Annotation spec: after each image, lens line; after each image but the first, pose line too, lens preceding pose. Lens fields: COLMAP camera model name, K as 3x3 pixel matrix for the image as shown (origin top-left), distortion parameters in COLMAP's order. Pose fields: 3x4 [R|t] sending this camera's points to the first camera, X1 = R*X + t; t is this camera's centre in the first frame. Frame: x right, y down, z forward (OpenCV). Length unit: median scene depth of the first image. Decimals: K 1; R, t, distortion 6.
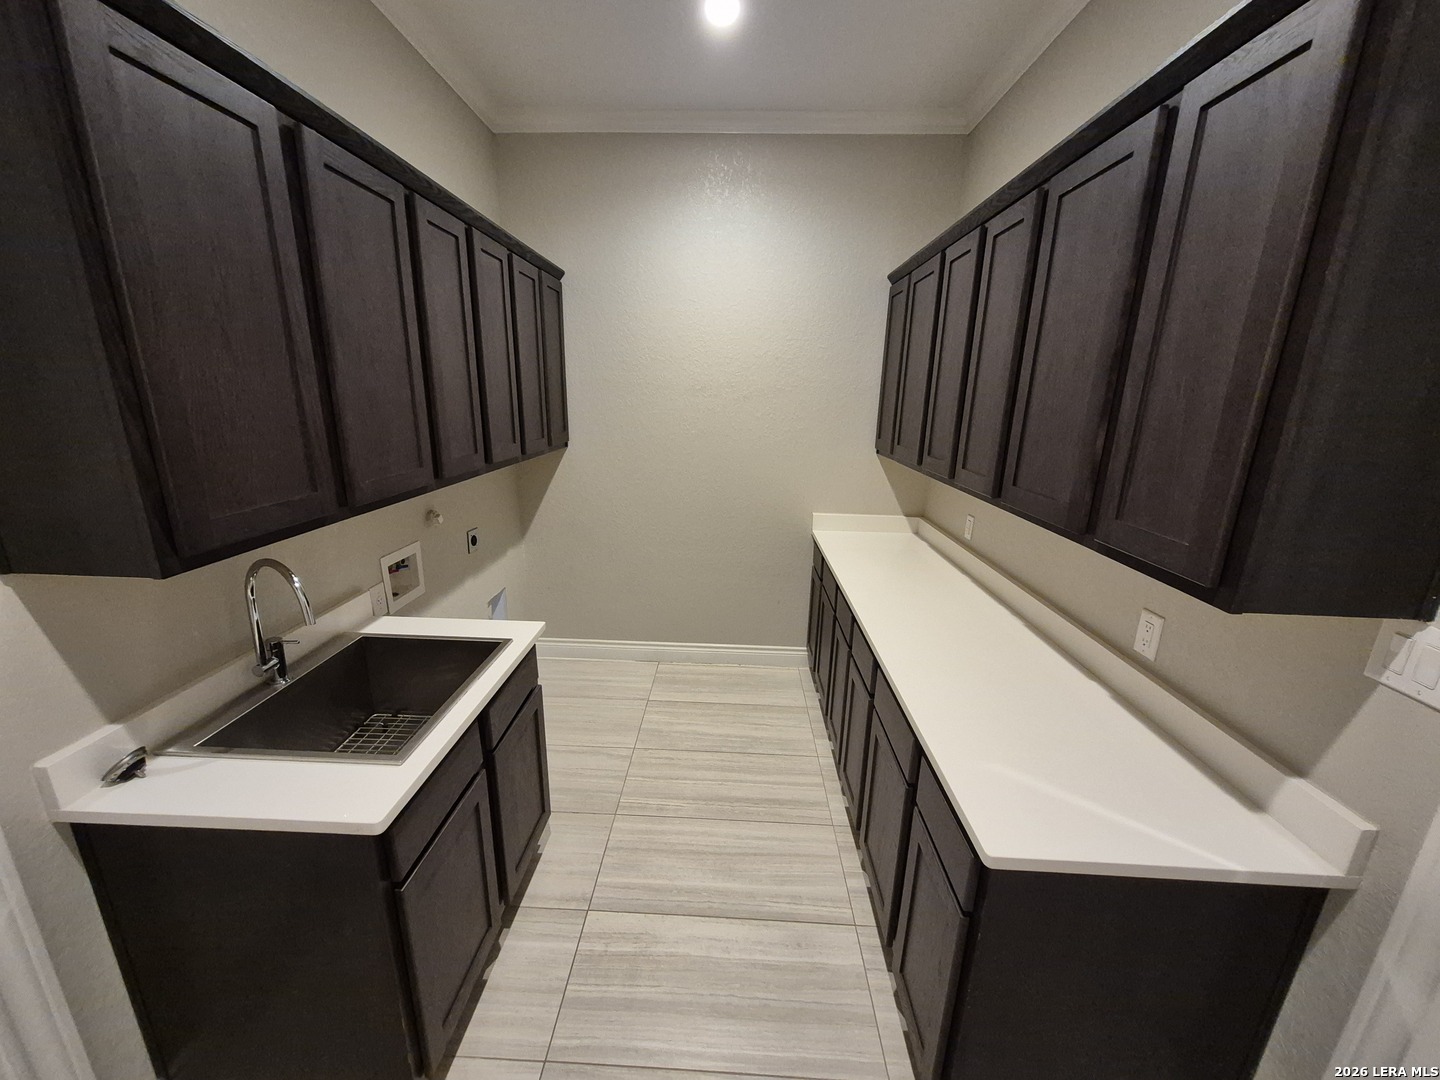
lens RADIAL K [[565.9, 0, 711.0], [0, 565.9, 546.5], [0, 0, 1]] dist [0.002385, -0.002672]
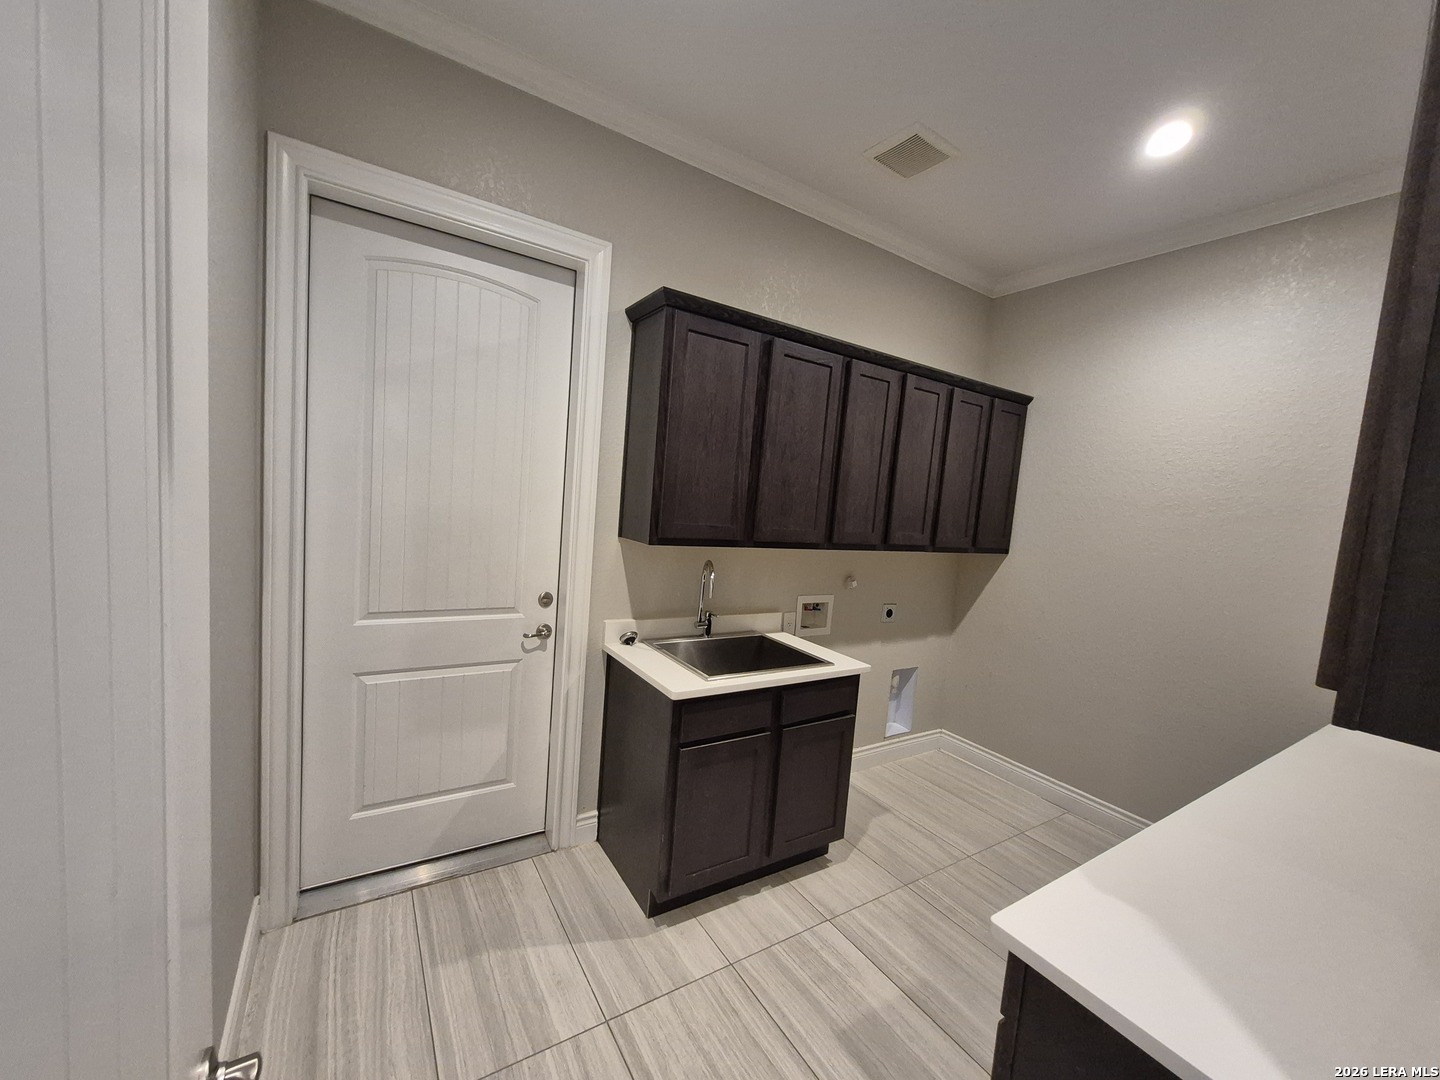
lens RADIAL K [[565.9, 0, 711.0], [0, 565.9, 546.5], [0, 0, 1]] dist [0.002385, -0.002672]
pose [[0.567474, 0.103262, -0.816891, 0.486522], [-0.287909, 0.954364, -0.079363, 0.085190], [0.771416, 0.280227, 0.571306, -0.035151]]
